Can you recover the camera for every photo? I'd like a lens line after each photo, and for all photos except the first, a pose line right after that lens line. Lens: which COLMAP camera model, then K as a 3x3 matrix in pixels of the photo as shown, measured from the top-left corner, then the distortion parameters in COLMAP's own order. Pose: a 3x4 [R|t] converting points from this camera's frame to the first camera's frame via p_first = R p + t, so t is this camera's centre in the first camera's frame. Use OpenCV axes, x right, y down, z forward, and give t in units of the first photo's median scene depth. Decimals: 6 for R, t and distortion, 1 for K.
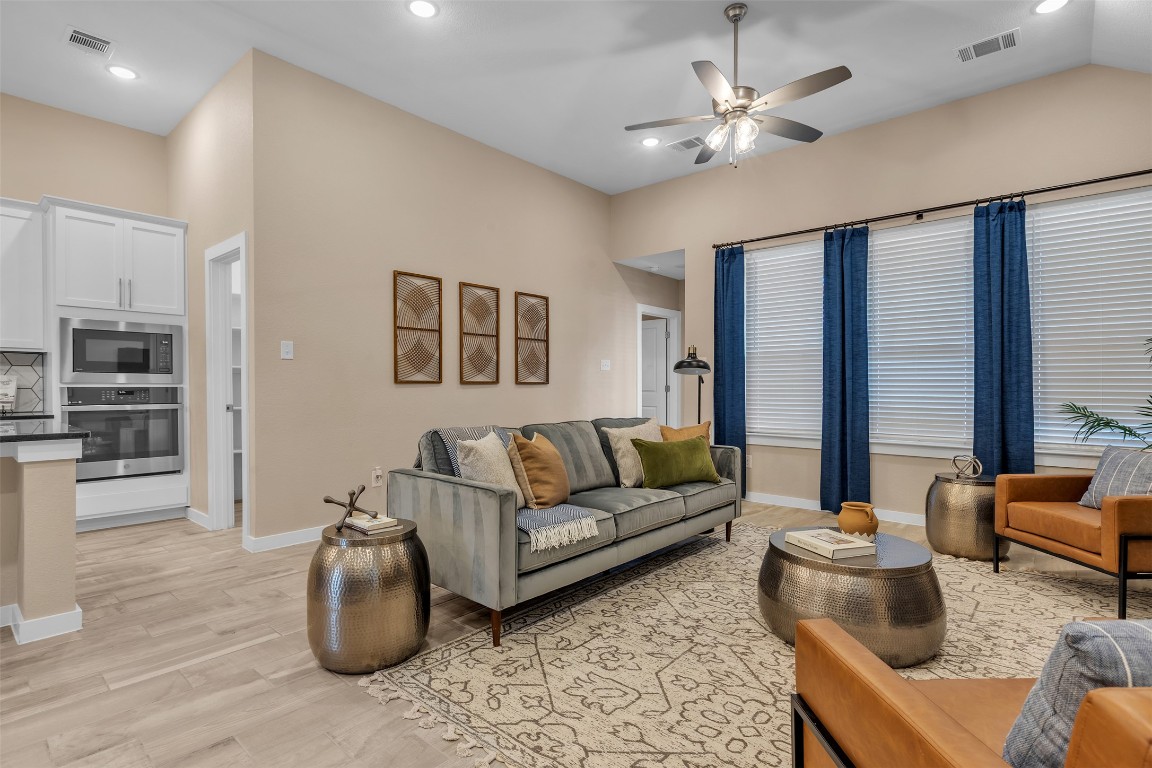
lens RADIAL K [[562.0, 0, 580.3], [0, 562.0, 394.2], [0, 0, 1]] dist [-0.001093, -0.000408]
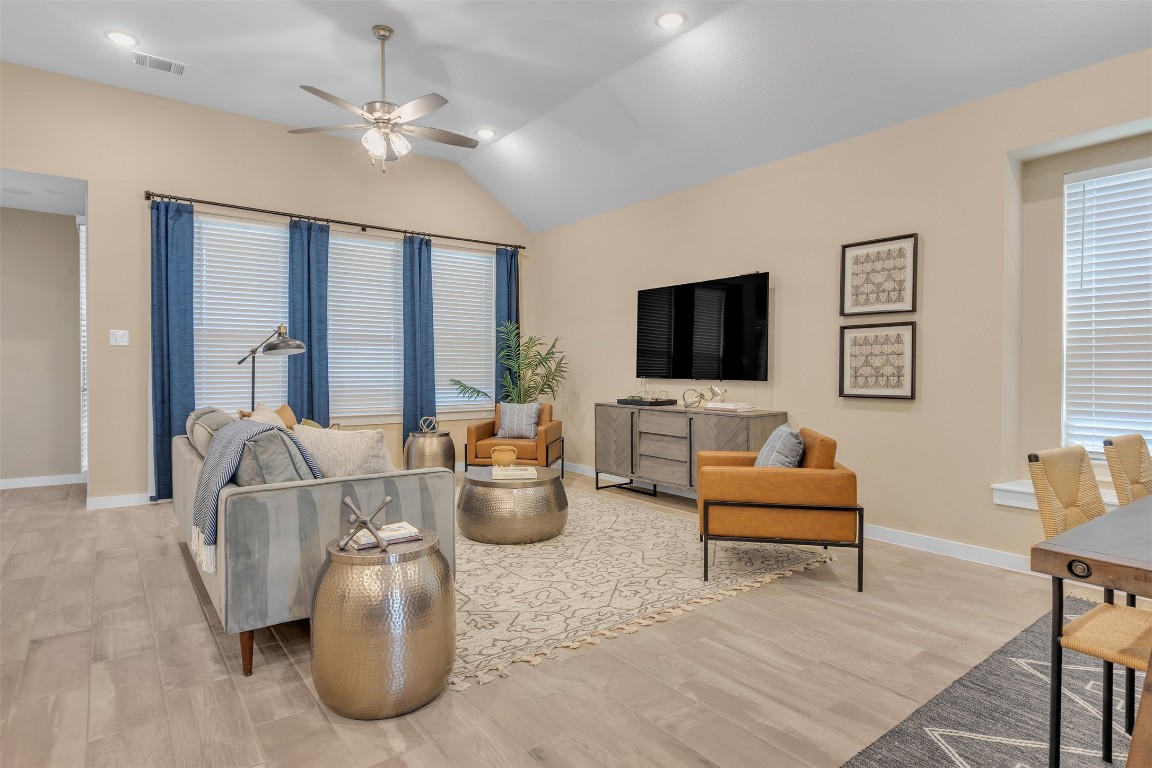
lens RADIAL K [[615.0, 0, 573.8], [0, 615.0, 376.3], [0, 0, 1]] dist [-0.003748, 0.000213]
pose [[0.203883, -0.014273, 0.978891, -0.704545], [0.012229, 0.999853, 0.012031, -0.006041], [-0.978919, 0.009518, 0.204028, 0.318533]]
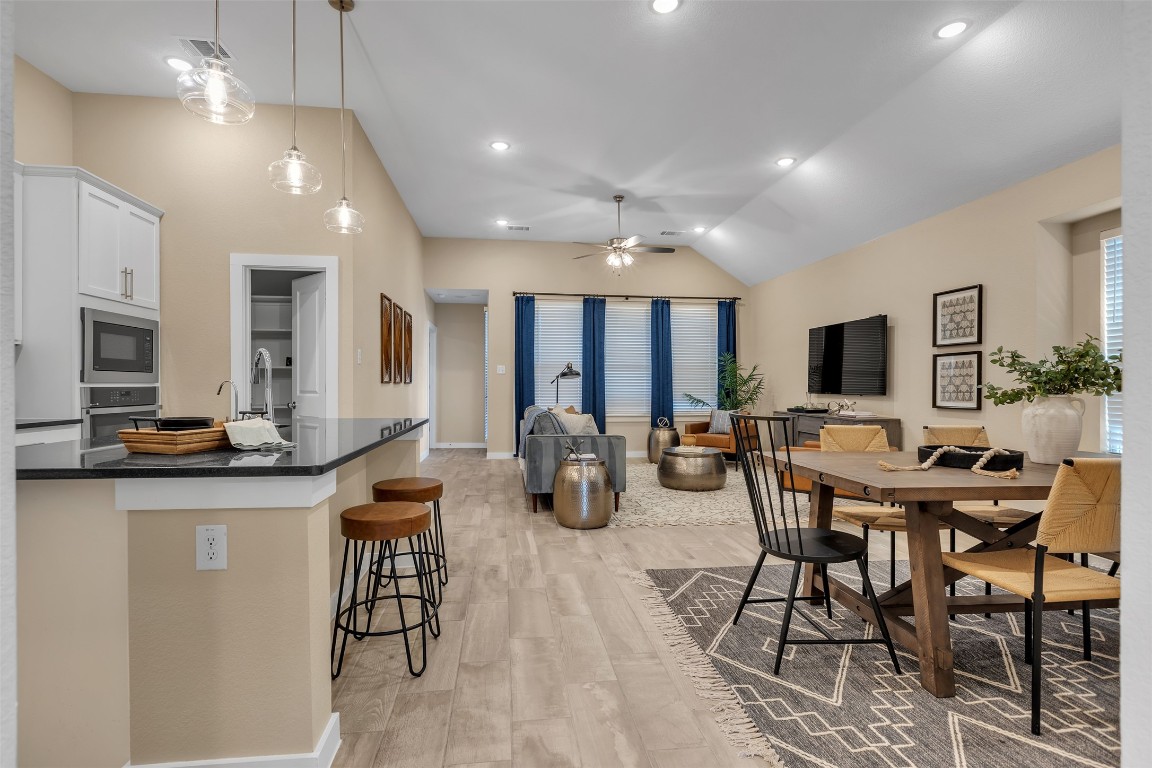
lens RADIAL K [[546.8, 0, 576.0], [0, 546.8, 384.0], [0, 0, 1]] dist [-0.002252, -0.000319]
pose [[0.662934, 0.001142, 0.748677, -1.058898], [0.009256, 0.999910, -0.009721, -0.001937], [-0.748620, 0.013374, 0.662864, -0.137393]]
